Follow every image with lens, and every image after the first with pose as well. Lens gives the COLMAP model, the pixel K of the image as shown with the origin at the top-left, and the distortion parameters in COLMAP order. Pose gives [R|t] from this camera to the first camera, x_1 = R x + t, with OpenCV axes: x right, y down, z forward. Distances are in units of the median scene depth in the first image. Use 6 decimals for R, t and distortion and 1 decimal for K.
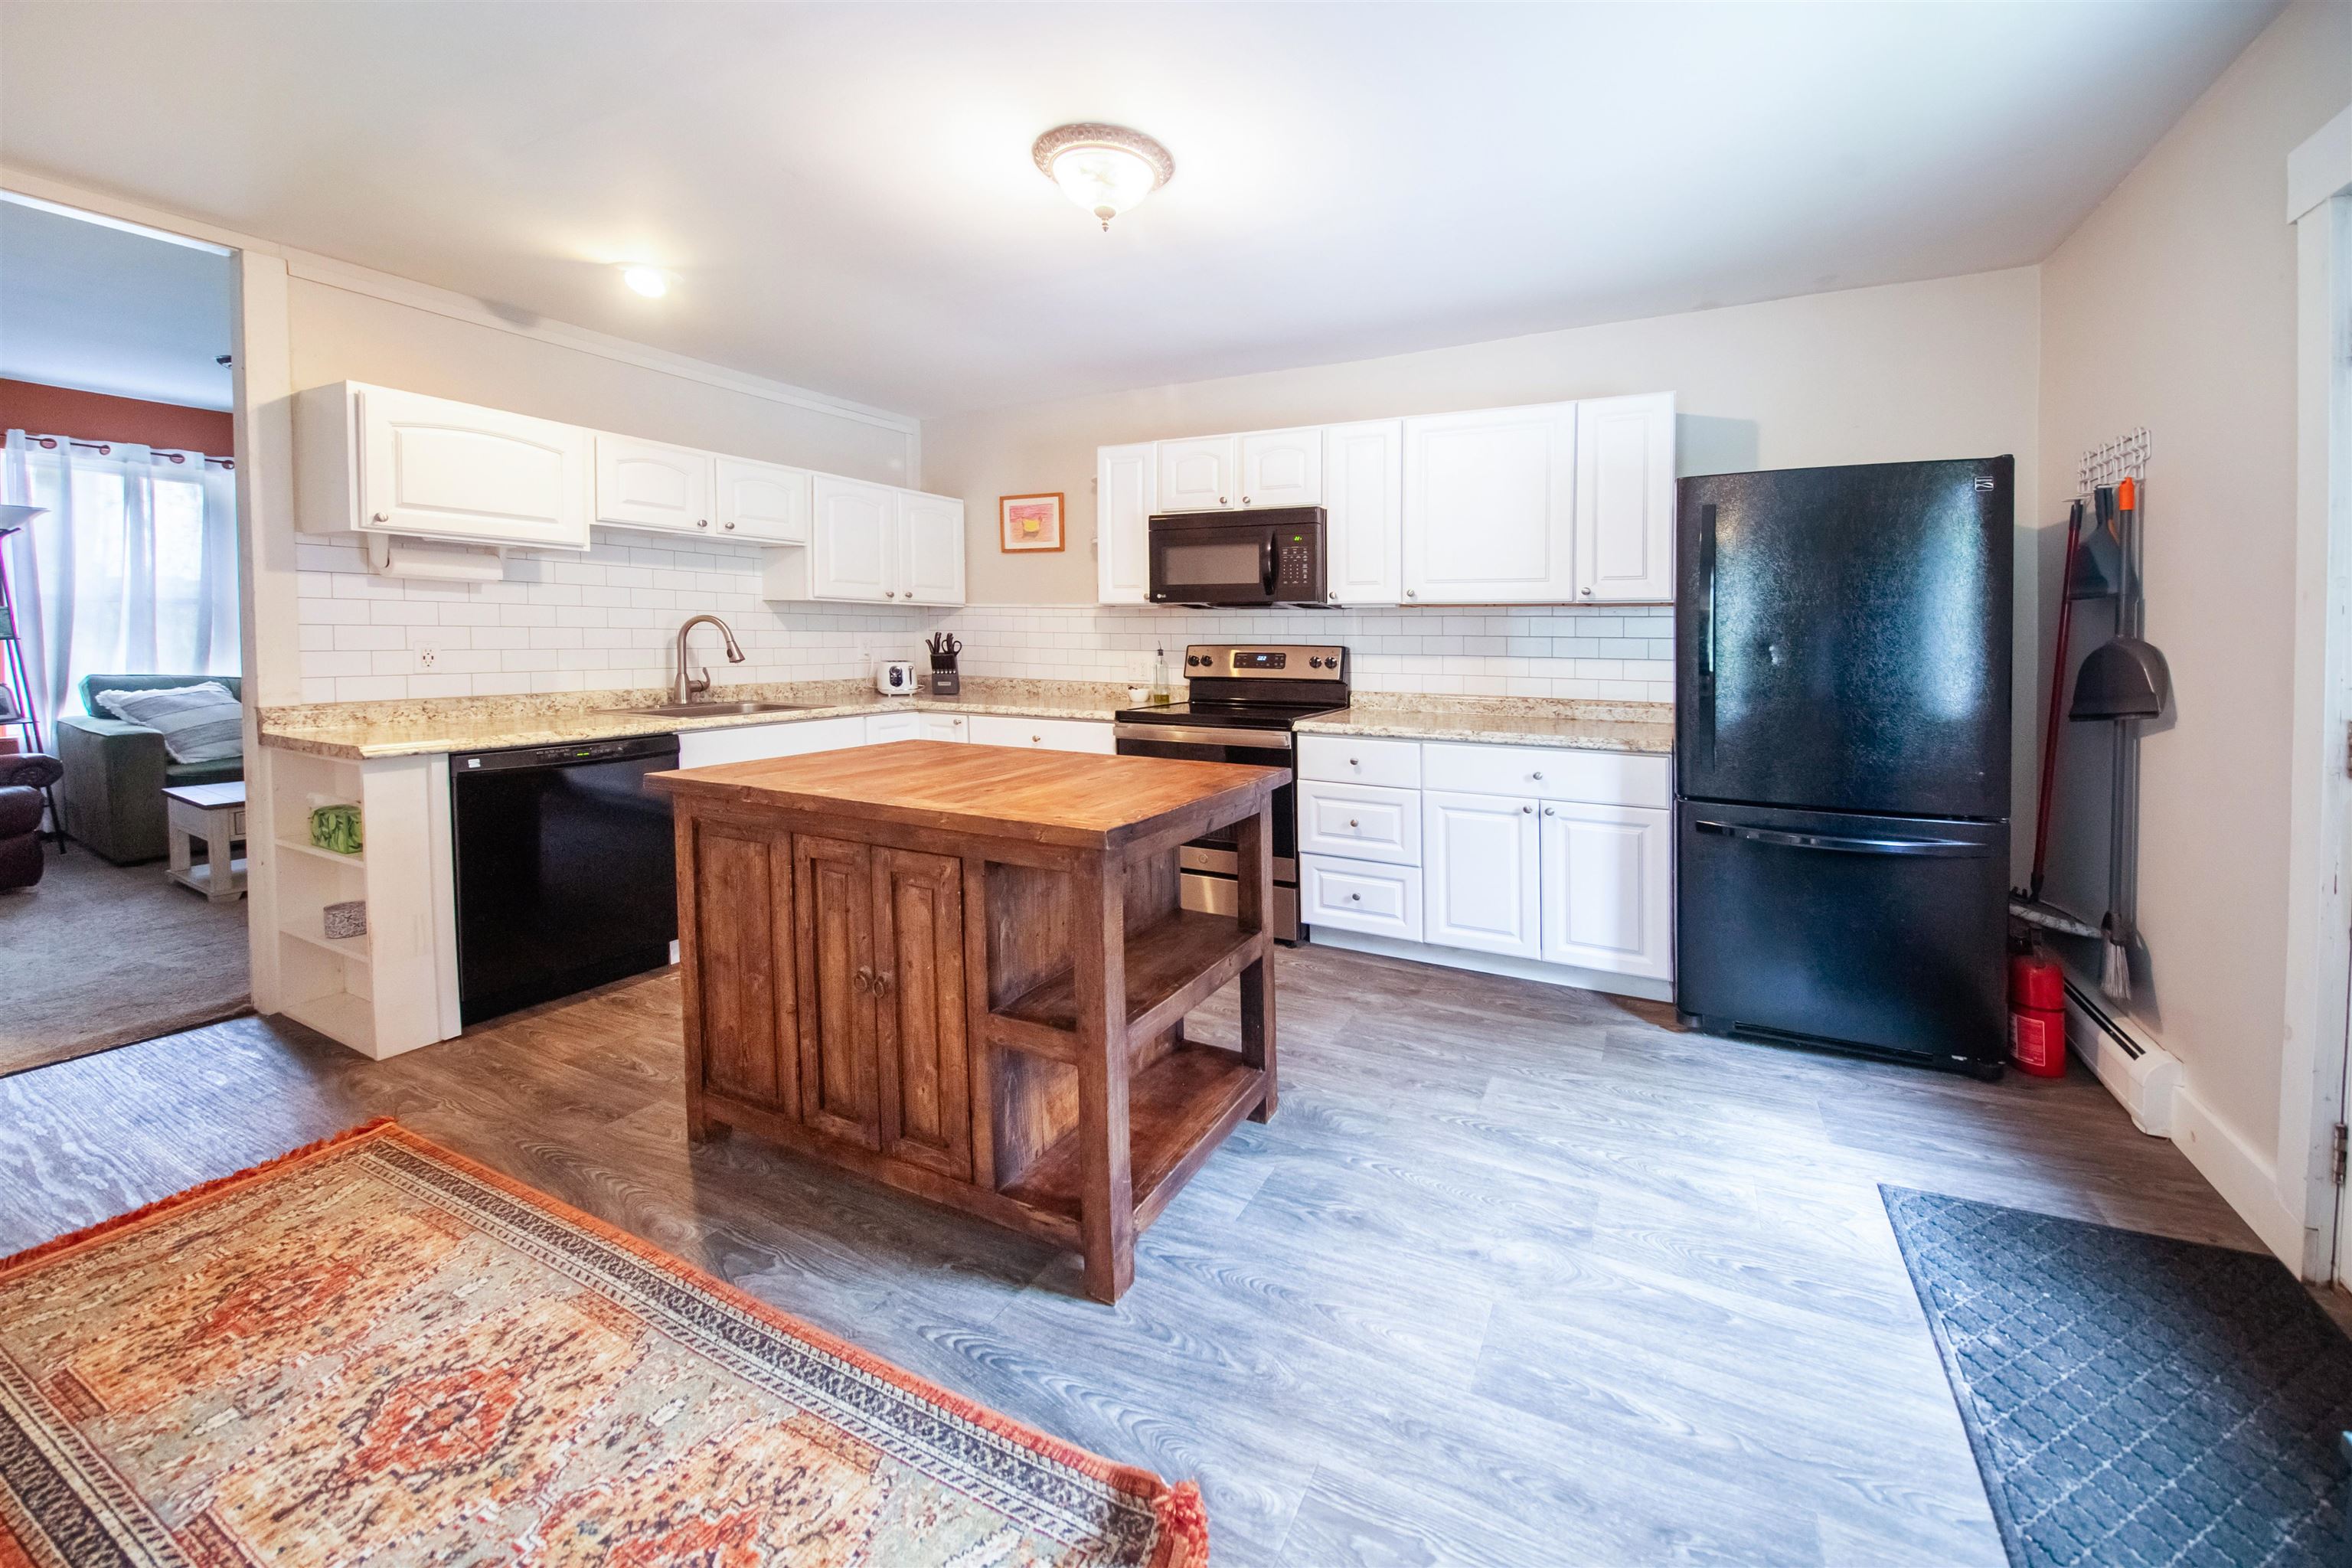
lens RADIAL K [[761.8, 0, 1190.6], [0, 761.8, 647.4], [0, 0, 1]] dist [-0.016803, 0.000369]
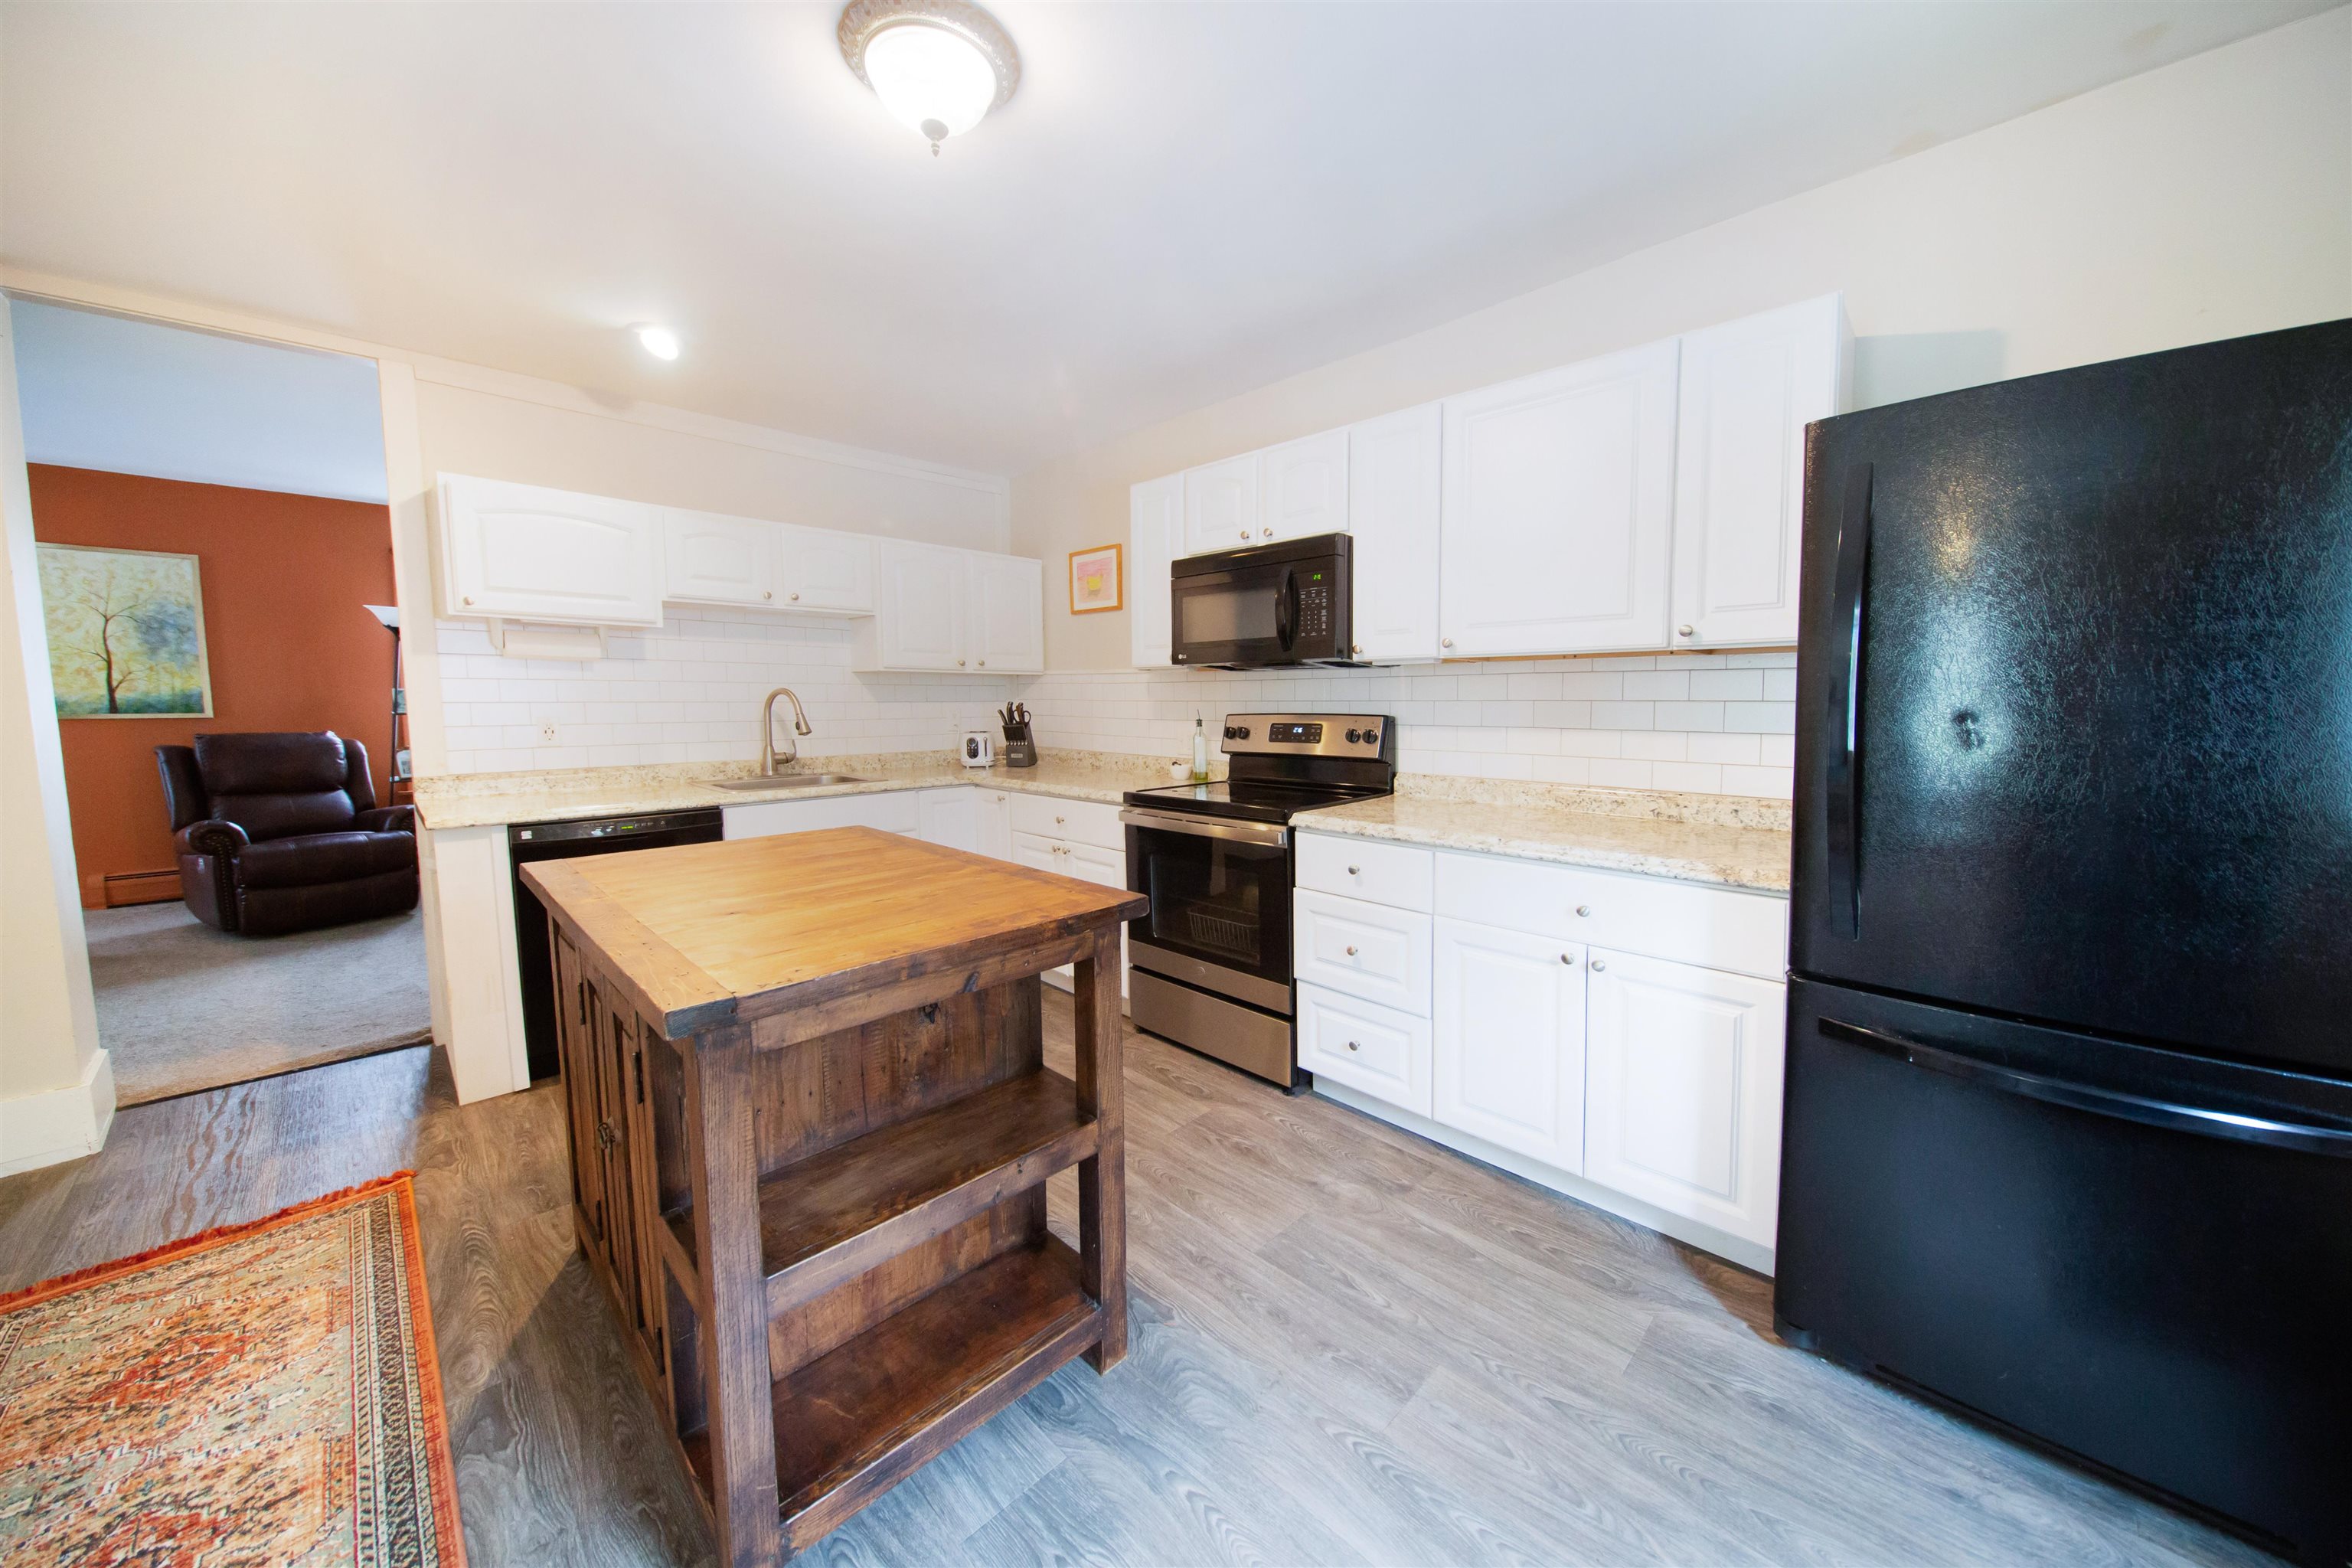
lens RADIAL K [[789.3, 0, 1171.1], [0, 789.3, 761.0], [0, 0, 1]] dist [-0.007836, -0.000170]
pose [[0.970827, 0.004920, -0.239729, 0.209986], [0.009809, 0.998138, 0.060207, -0.006177], [0.239578, -0.060803, 0.968971, 0.191500]]
